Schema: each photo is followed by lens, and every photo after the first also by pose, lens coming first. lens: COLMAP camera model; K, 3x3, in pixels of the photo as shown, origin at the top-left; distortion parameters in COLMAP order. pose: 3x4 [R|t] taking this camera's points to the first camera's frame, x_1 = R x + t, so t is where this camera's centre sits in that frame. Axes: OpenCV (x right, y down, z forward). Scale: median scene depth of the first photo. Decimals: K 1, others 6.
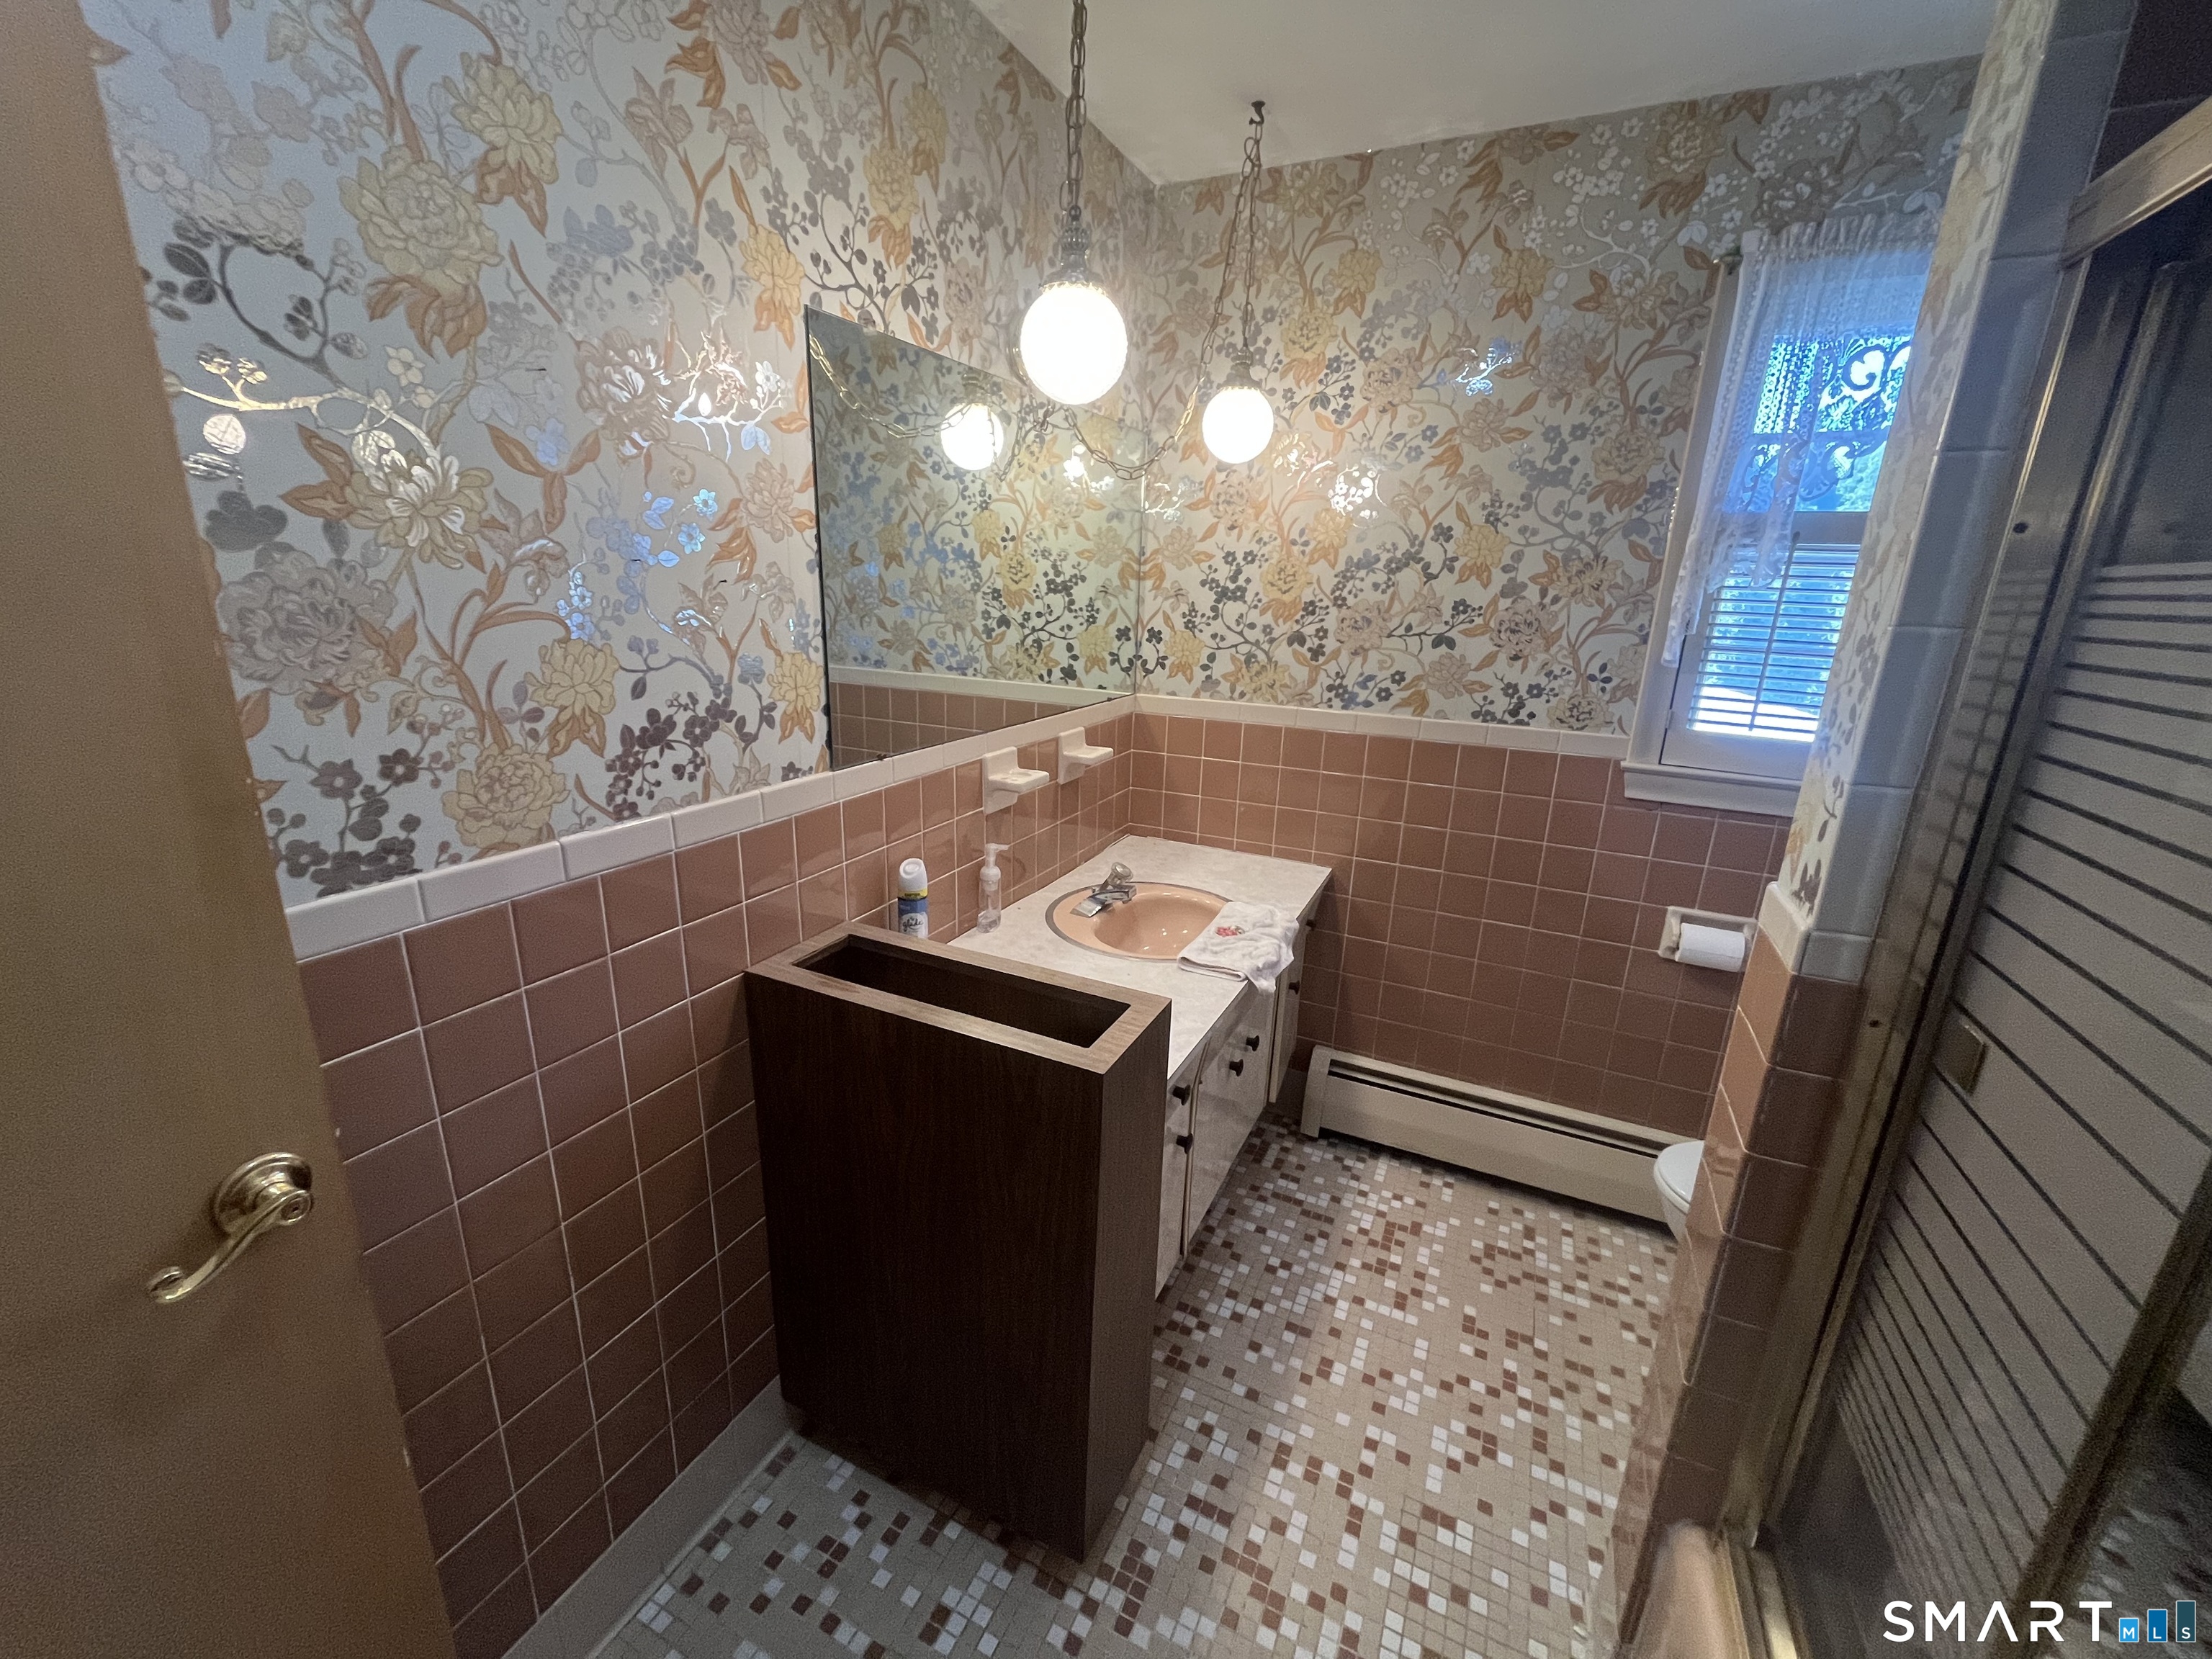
lens RADIAL K [[896.7, 0, 1101.6], [0, 896.7, 837.1], [0, 0, 1]] dist [0.000342, 0.000086]
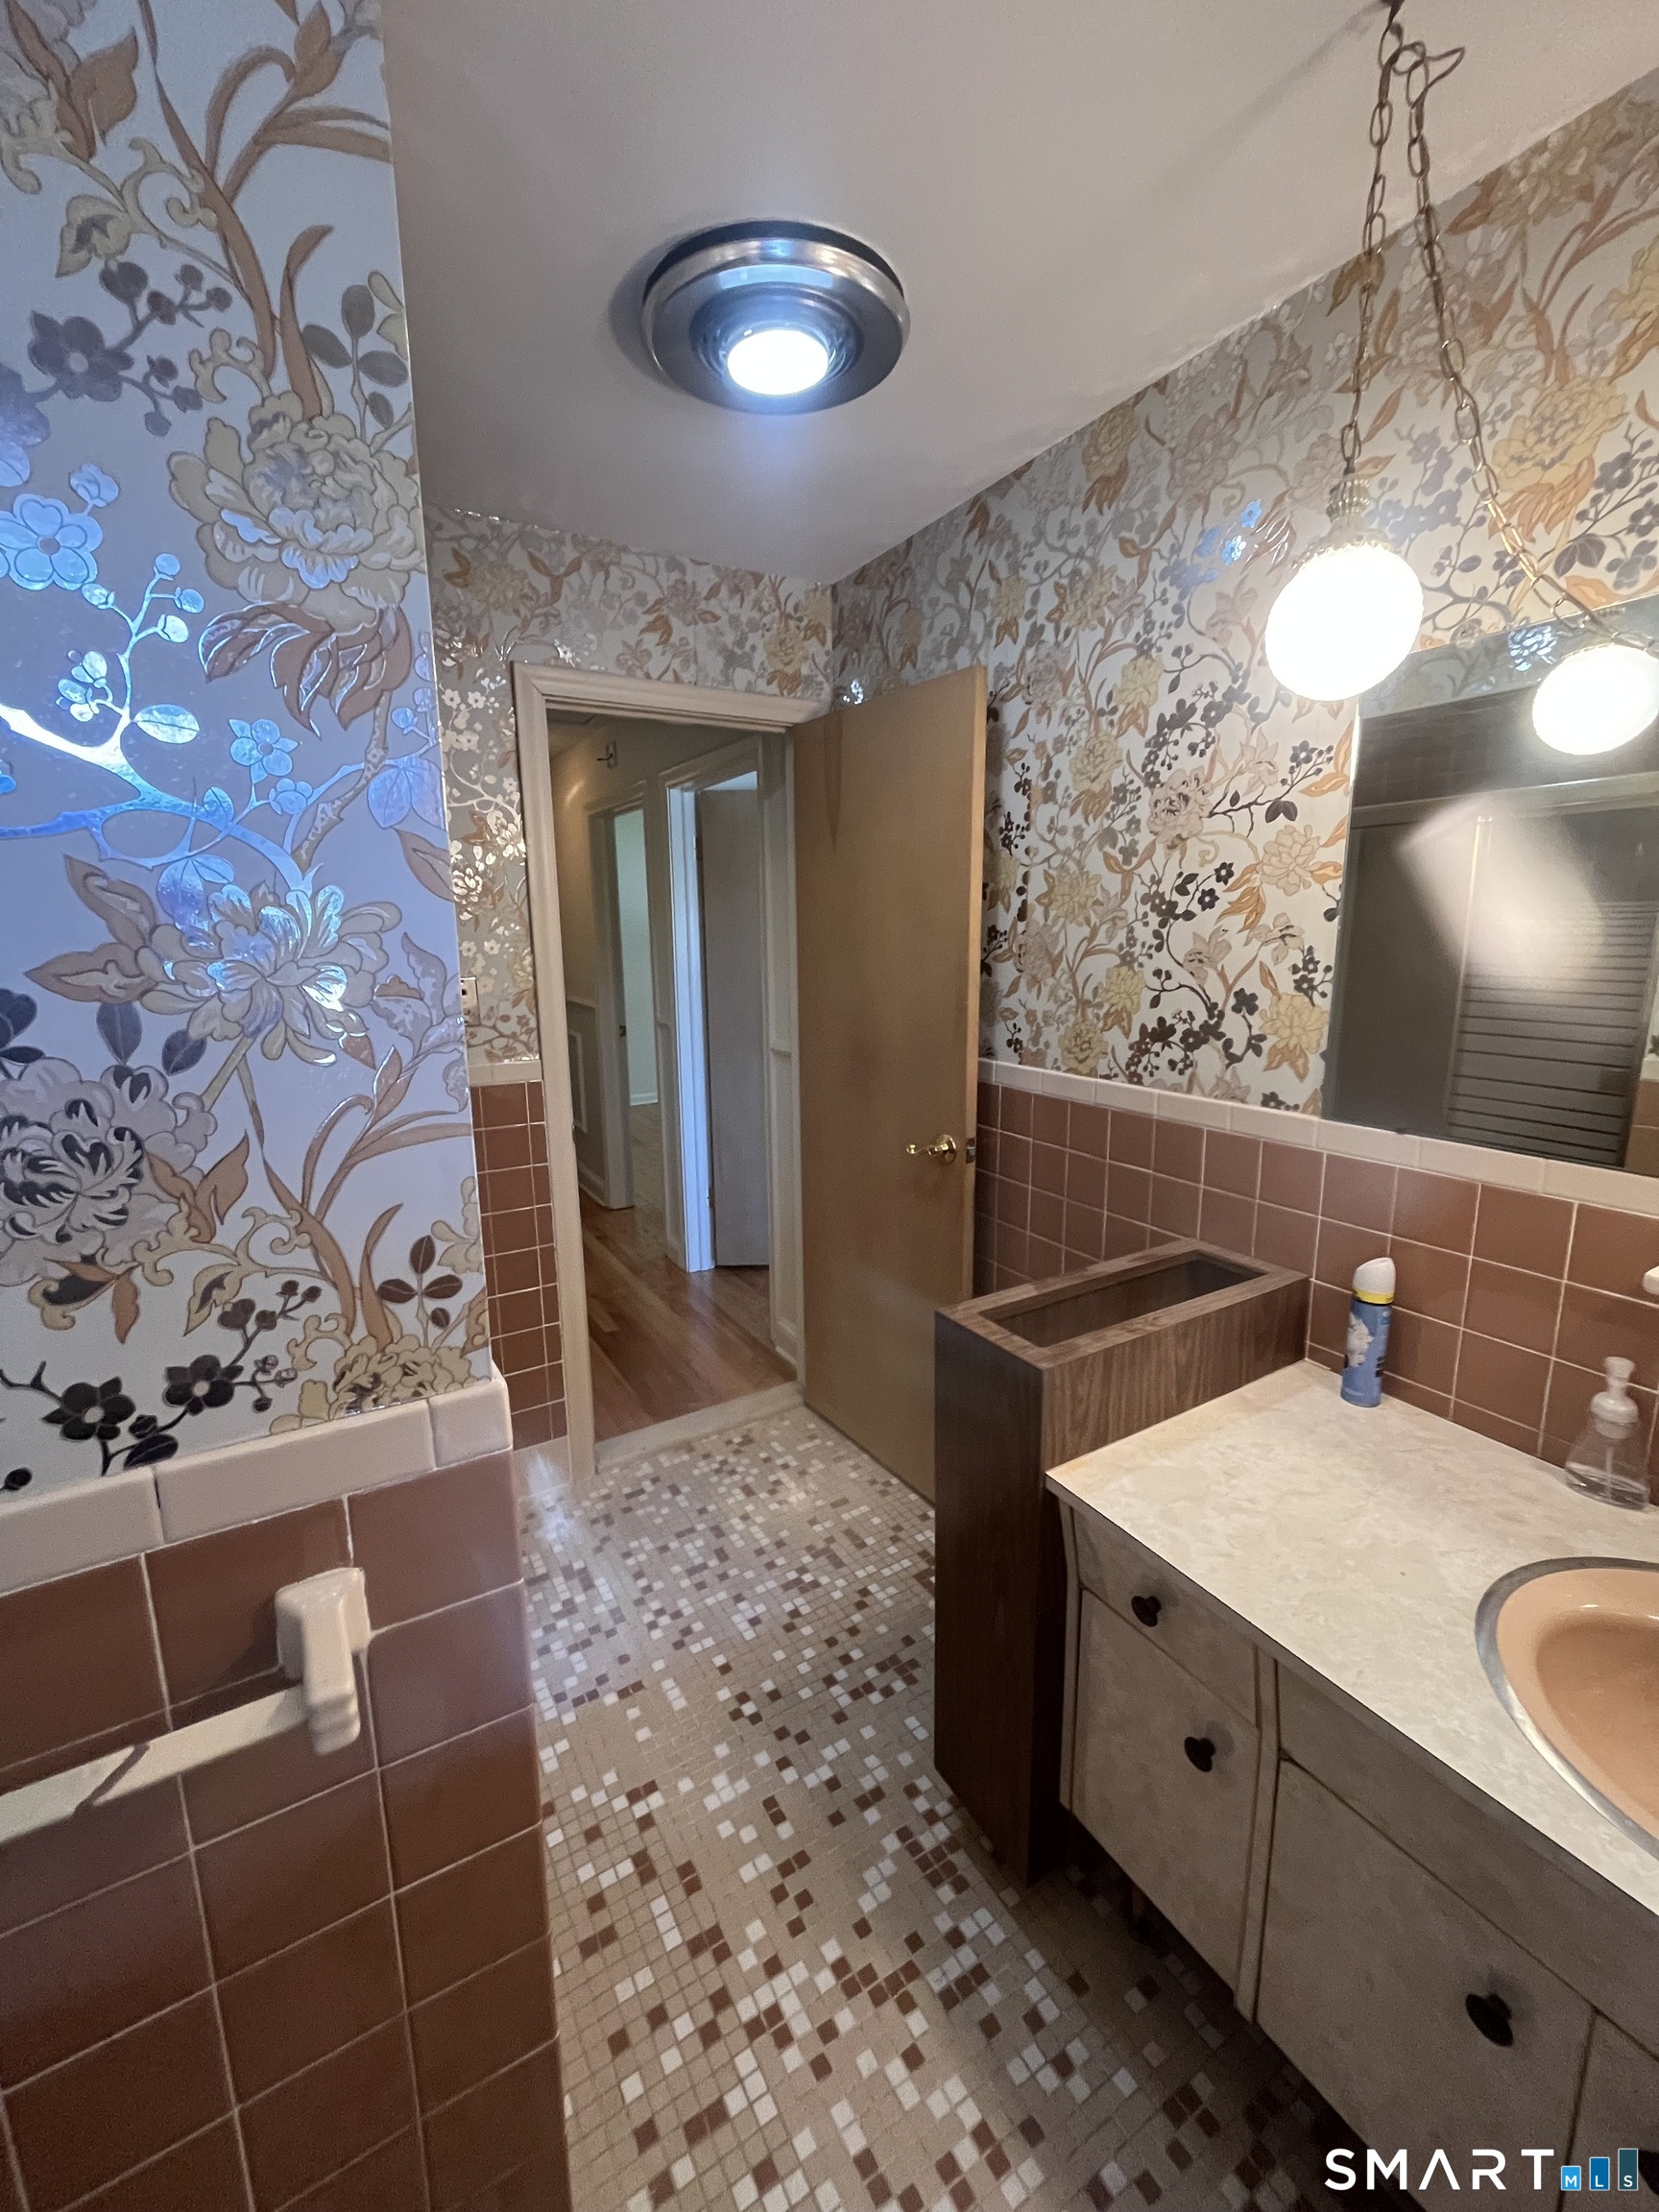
lens RADIAL K [[896.7, 0, 817.4], [0, 896.7, 1097.0], [0, 0, 1]] dist [0.000342, 0.000086]
pose [[-0.554570, 0.135604, -0.821014, 0.892639], [-0.232589, 0.922050, 0.309398, -0.298663], [0.798971, 0.362541, -0.479801, 1.128854]]
